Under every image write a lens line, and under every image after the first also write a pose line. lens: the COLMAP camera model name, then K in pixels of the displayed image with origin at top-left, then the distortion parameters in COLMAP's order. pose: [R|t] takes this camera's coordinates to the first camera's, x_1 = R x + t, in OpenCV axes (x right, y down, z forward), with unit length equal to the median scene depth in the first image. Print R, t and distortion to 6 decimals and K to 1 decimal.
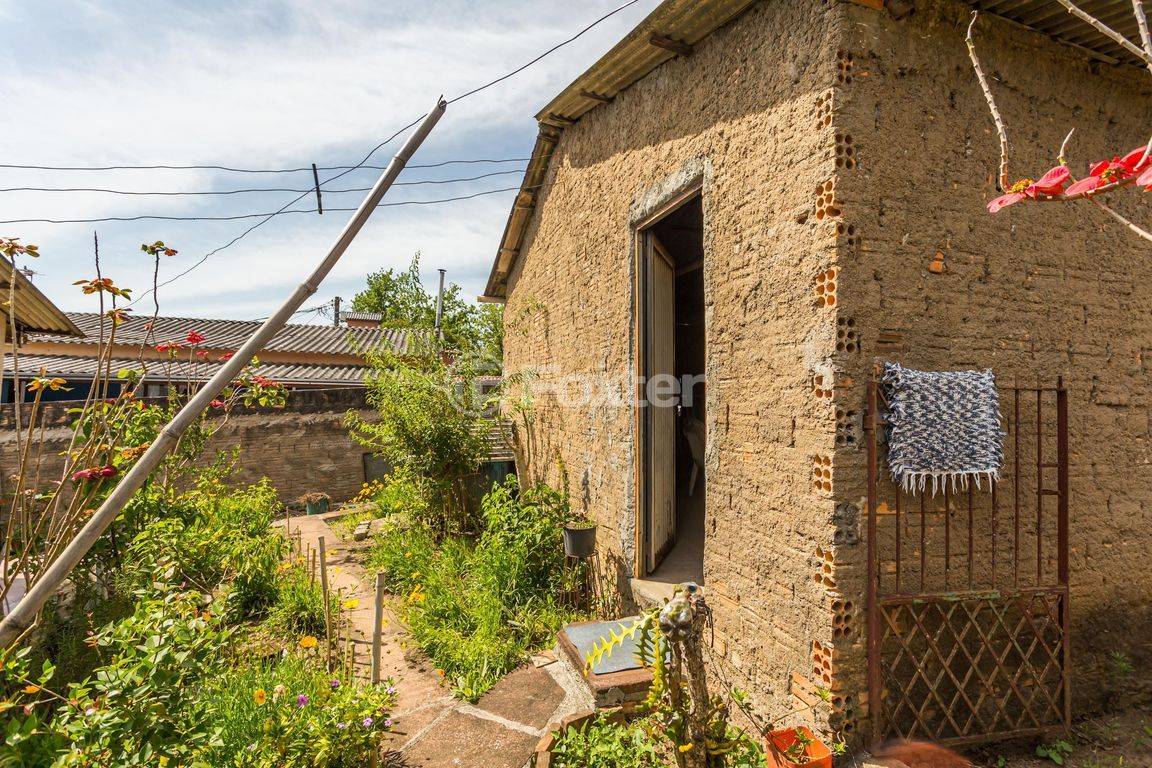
lens RADIAL K [[547.4, 0, 575.2], [0, 547.4, 373.5], [0, 0, 1]] dist [0.004074, 0.001739]
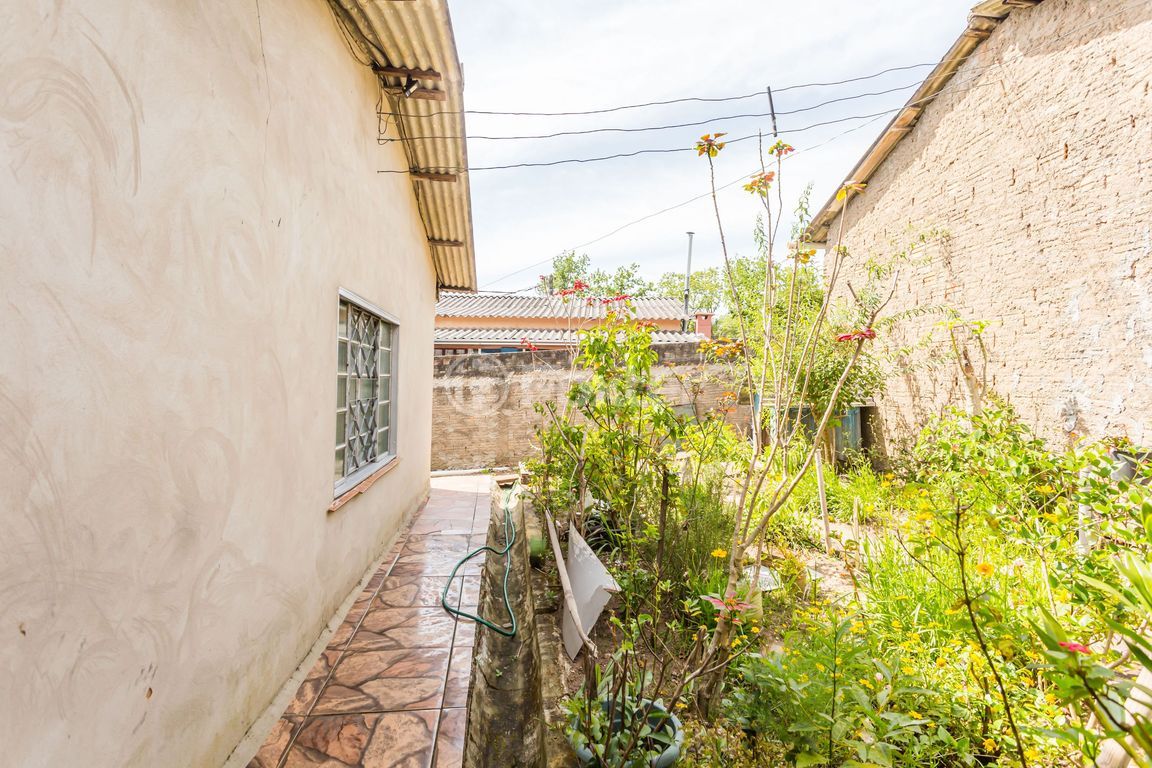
lens RADIAL K [[547.4, 0, 575.2], [0, 547.4, 373.5], [0, 0, 1]] dist [0.004074, 0.001739]
pose [[0.953443, -0.003773, -0.301548, -0.355211], [0.015451, 0.999220, 0.036348, 0.068954], [0.301176, -0.039315, 0.952758, -0.058308]]
